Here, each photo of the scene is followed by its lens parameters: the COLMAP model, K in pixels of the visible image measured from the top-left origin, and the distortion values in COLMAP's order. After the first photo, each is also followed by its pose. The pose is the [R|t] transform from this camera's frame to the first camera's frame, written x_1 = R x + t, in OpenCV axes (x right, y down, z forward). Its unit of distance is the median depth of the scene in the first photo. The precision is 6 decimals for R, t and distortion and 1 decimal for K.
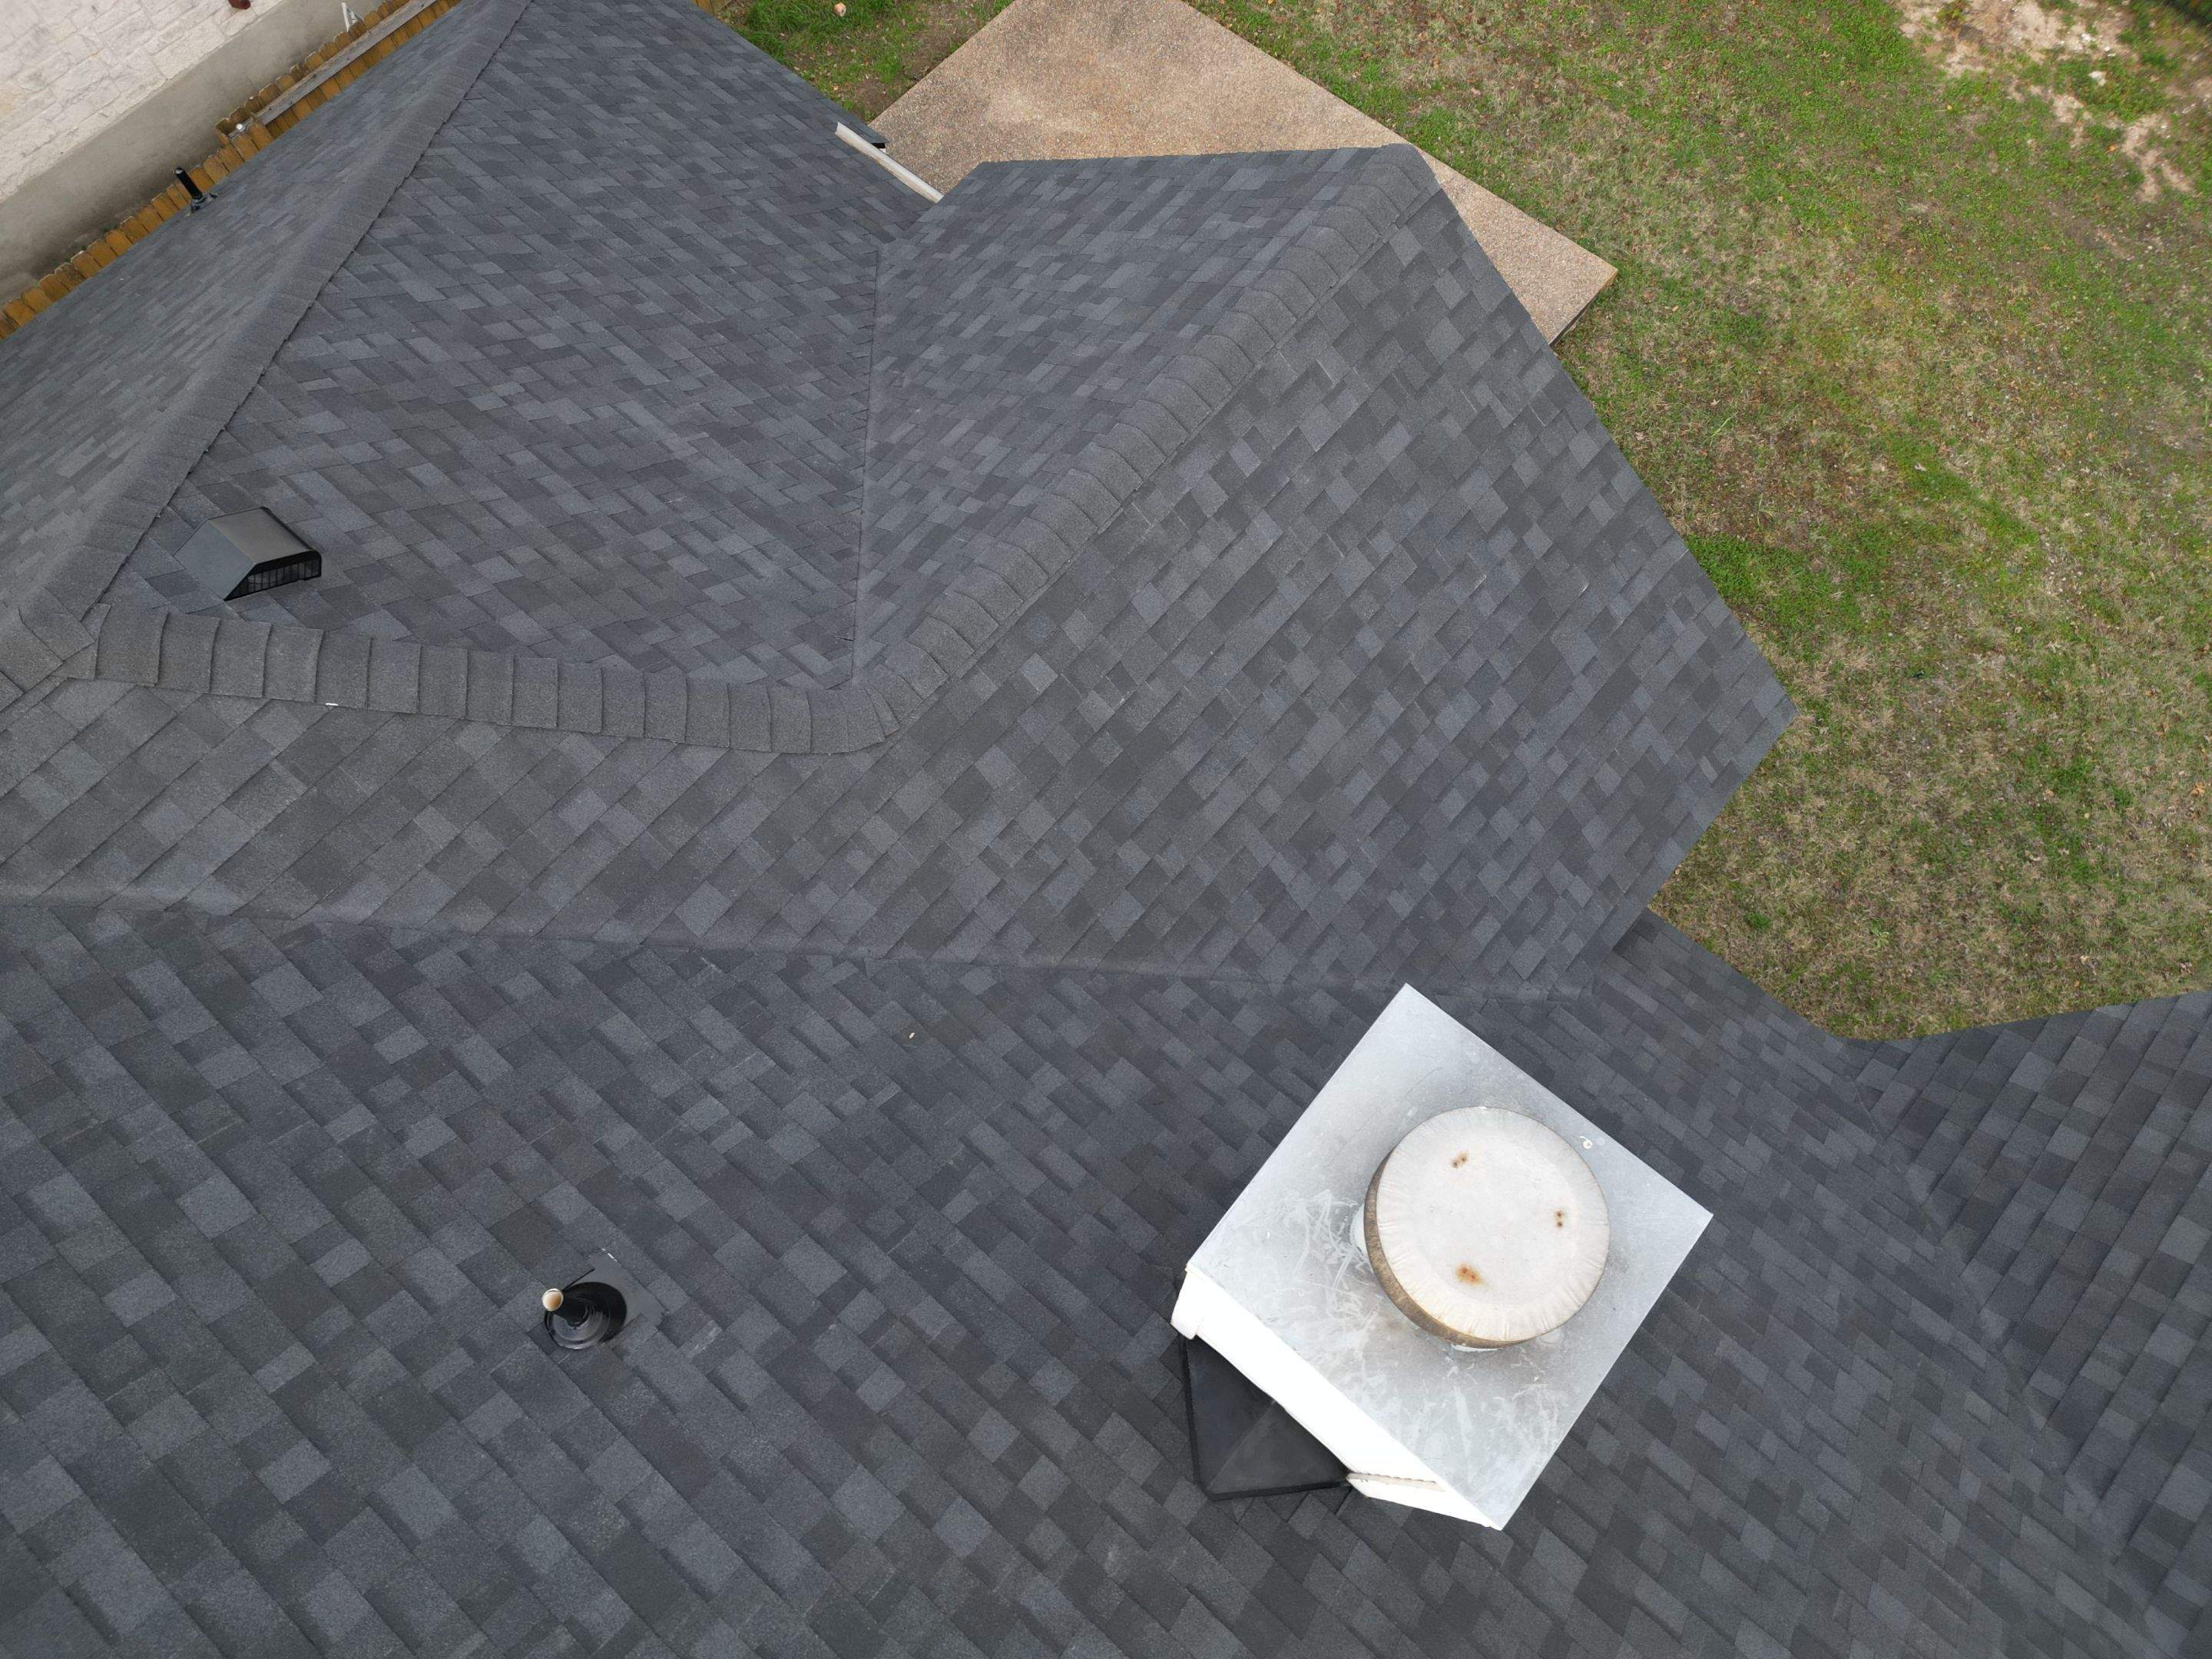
lens RADIAL K [[1539.8, 0, 1099.5], [0, 1539.8, 834.6], [0, 0, 1]] dist [0.077343, -0.075609]
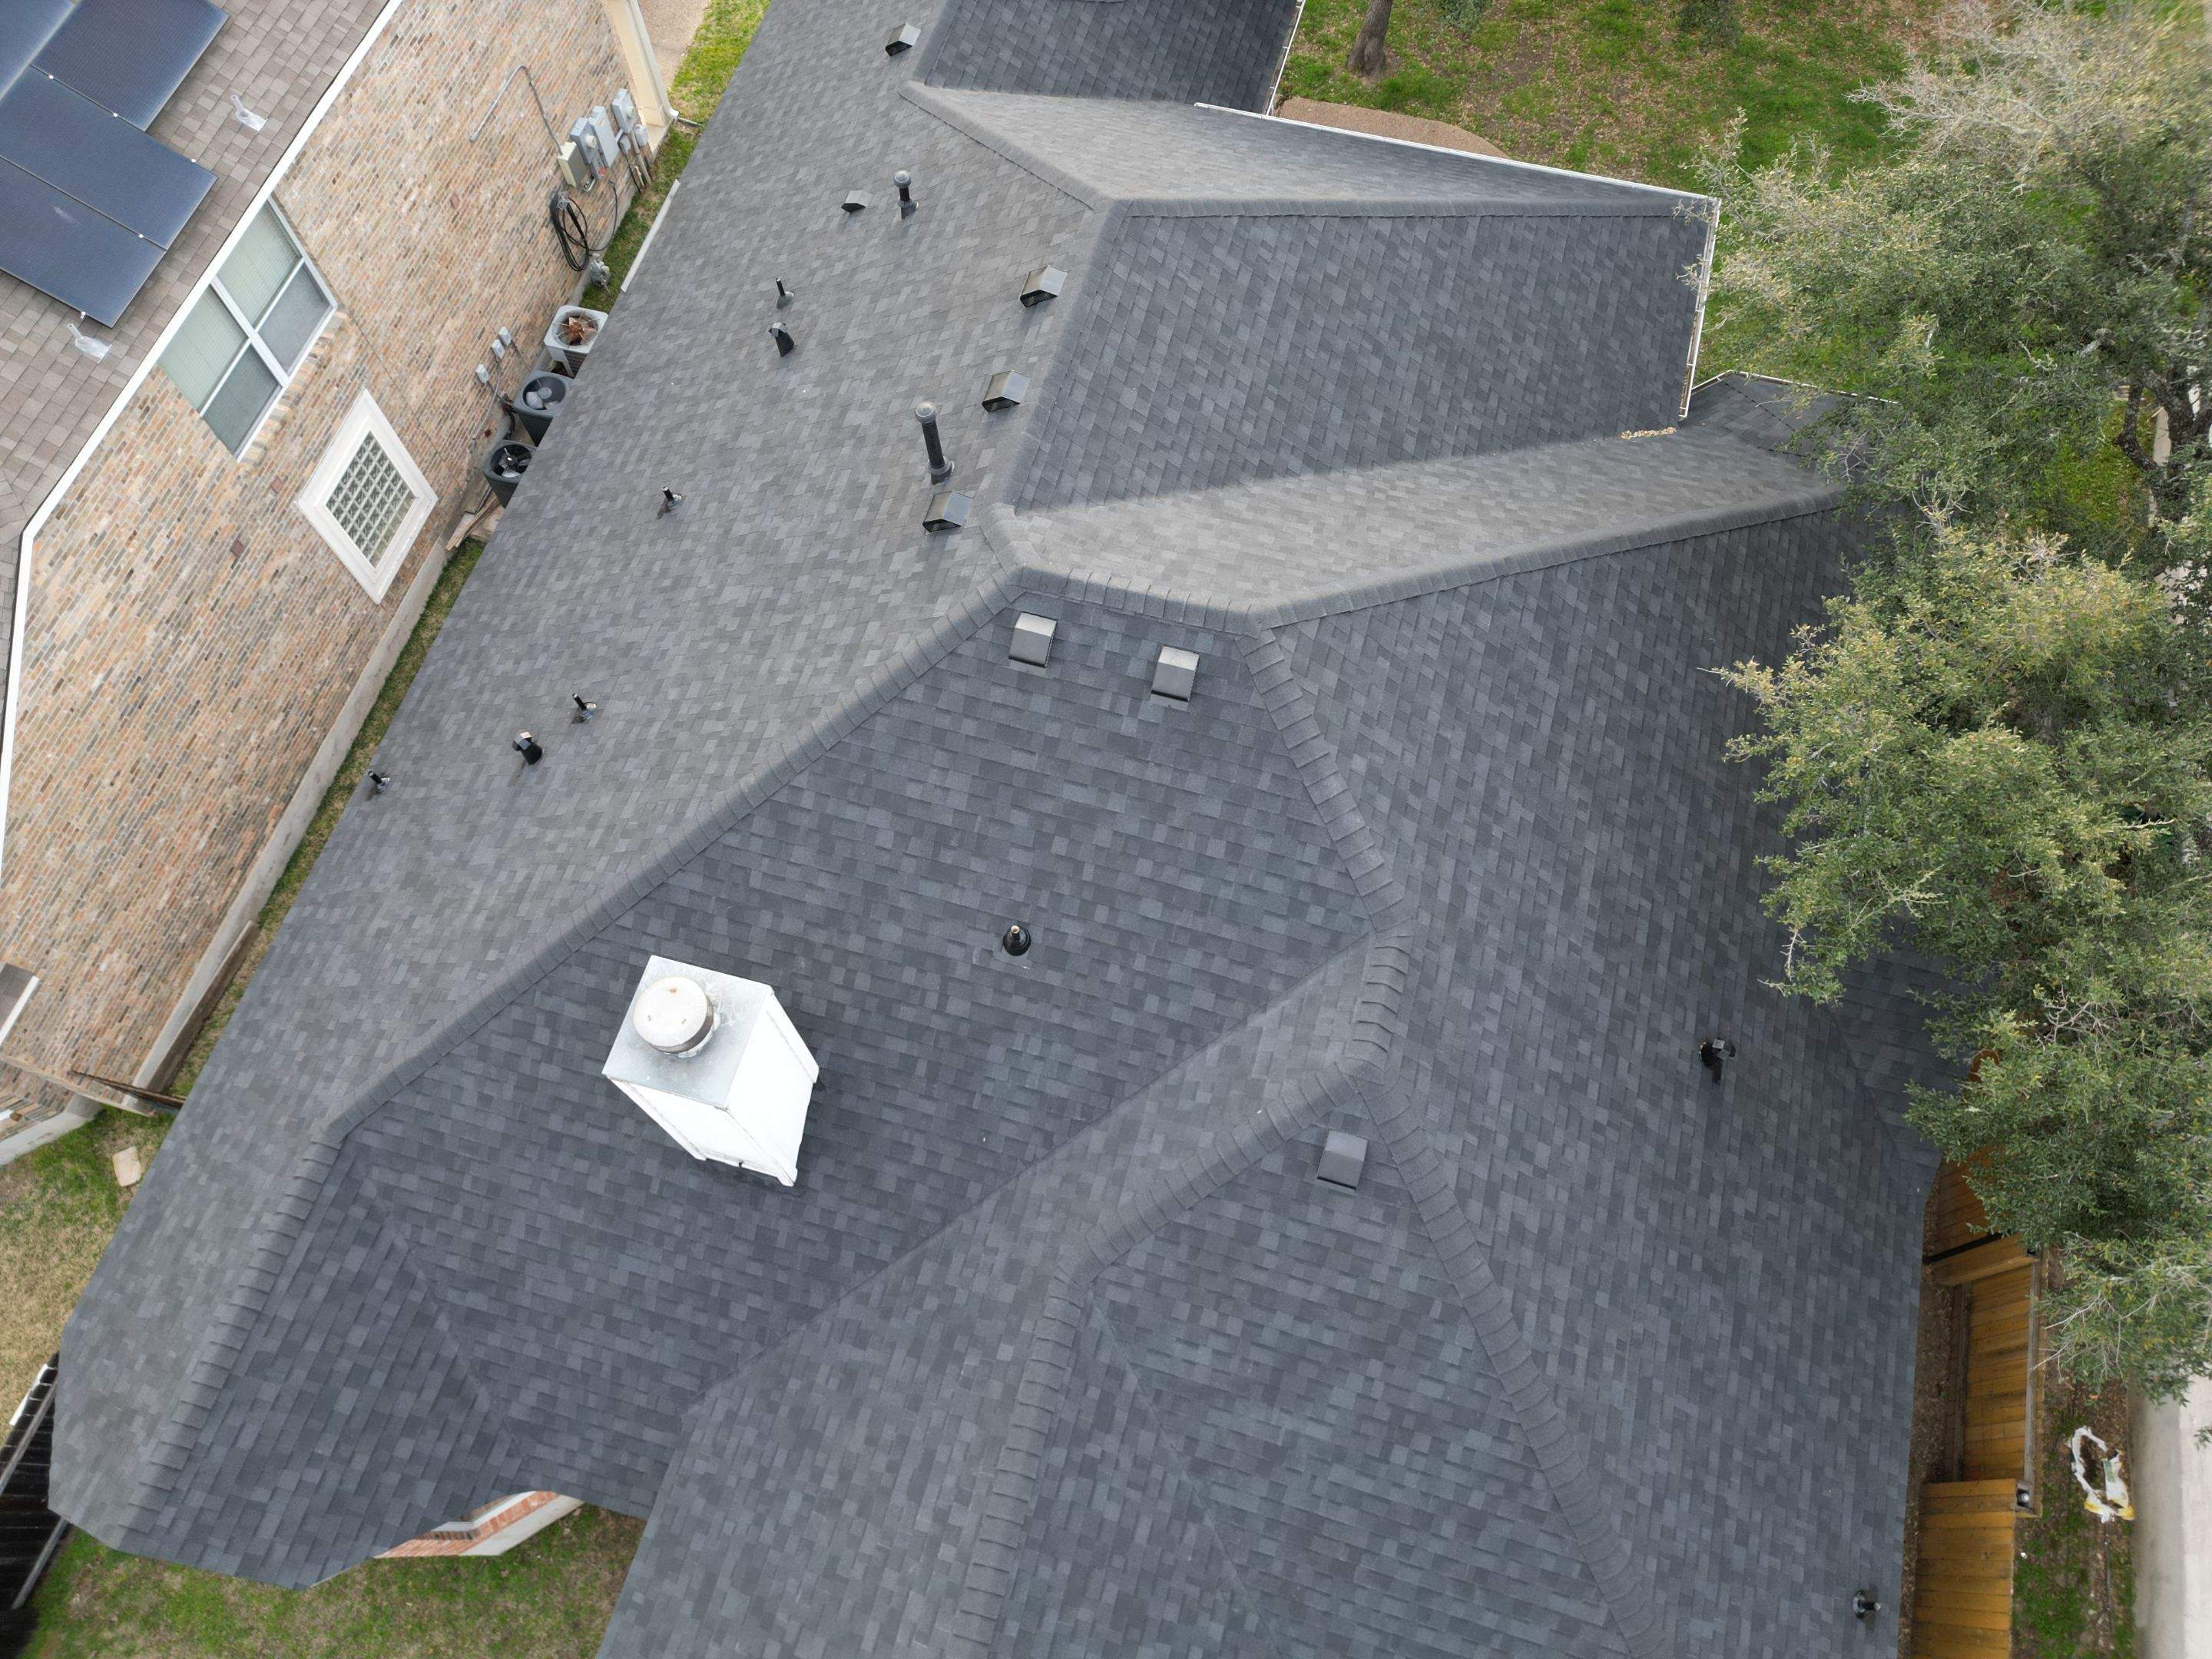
lens RADIAL K [[1539.8, 0, 1109.7], [0, 1539.8, 824.0], [0, 0, 1]] dist [0.077343, -0.075609]
pose [[-0.906913, 0.390546, -0.158062, -0.115079], [-0.386222, -0.620733, 0.682292, -1.107314], [0.168352, 0.679827, 0.713788, -0.748449]]
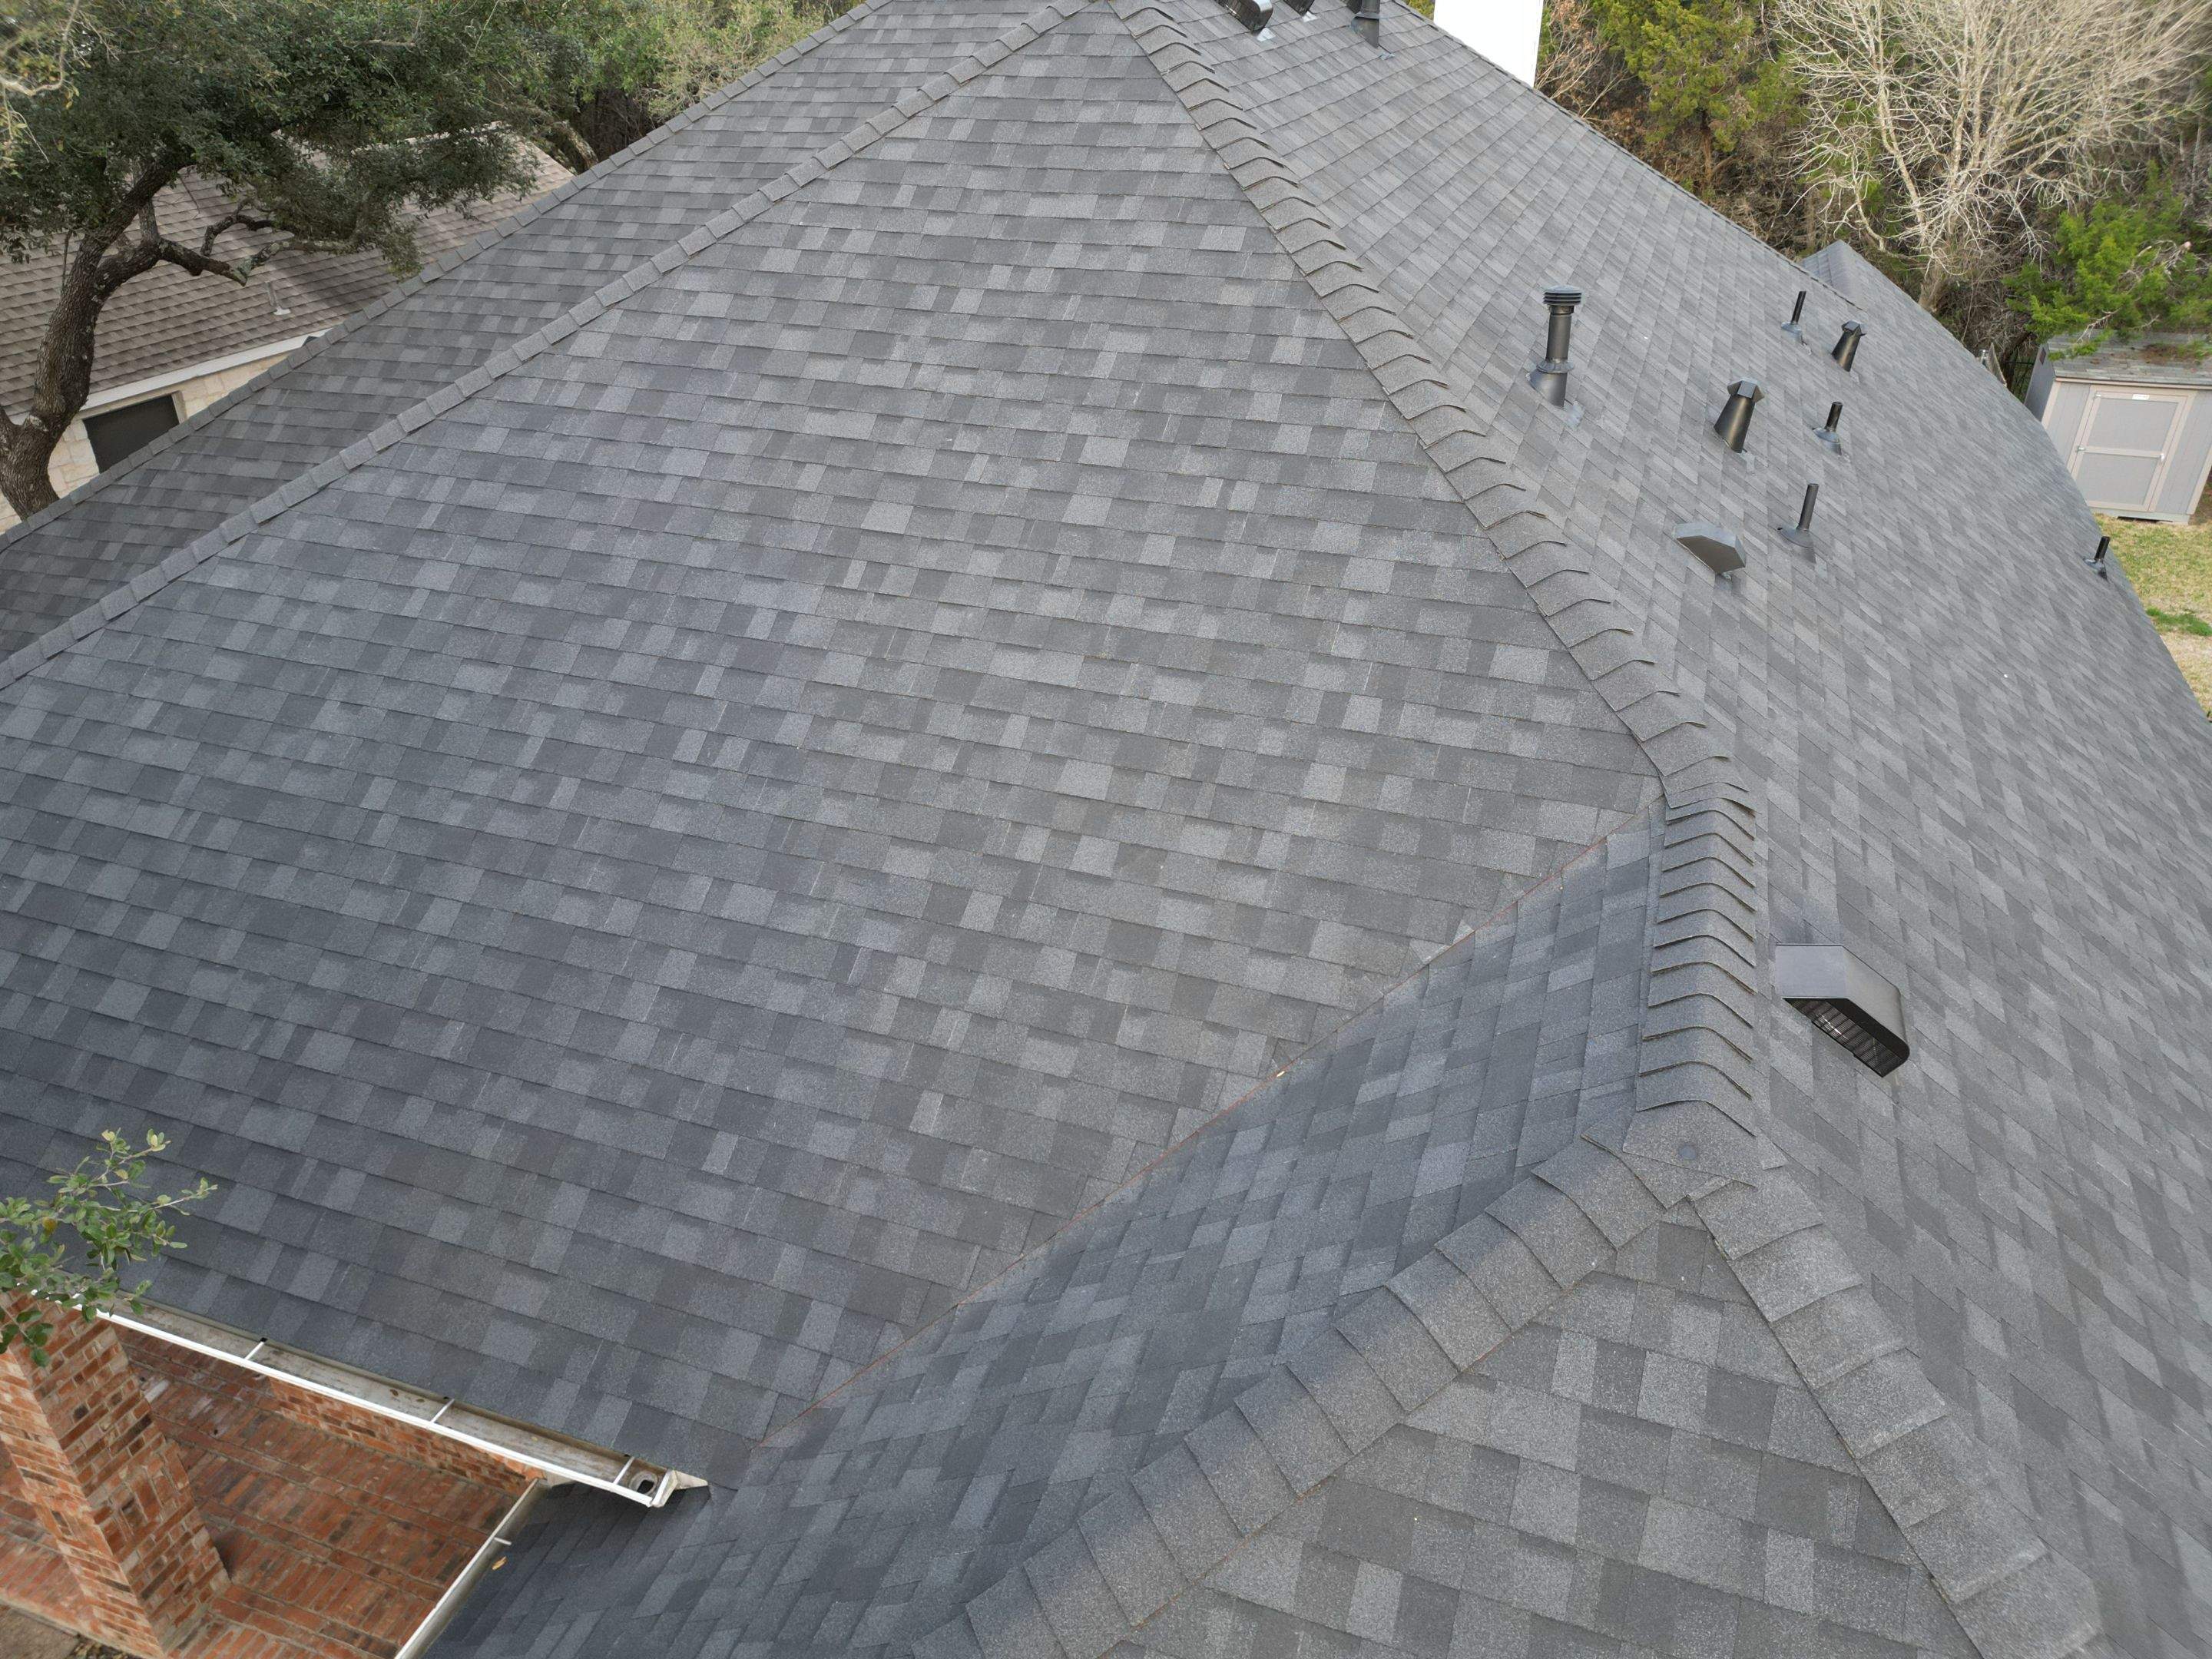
lens RADIAL K [[1539.8, 0, 1102.2], [0, 1539.8, 830.8], [0, 0, 1]] dist [0.077343, -0.075609]
pose [[0.936079, -0.170723, 0.307586, -1.388202], [0.326331, 0.747967, -0.577974, 2.351084], [-0.131391, 0.641405, 0.755868, -0.256123]]
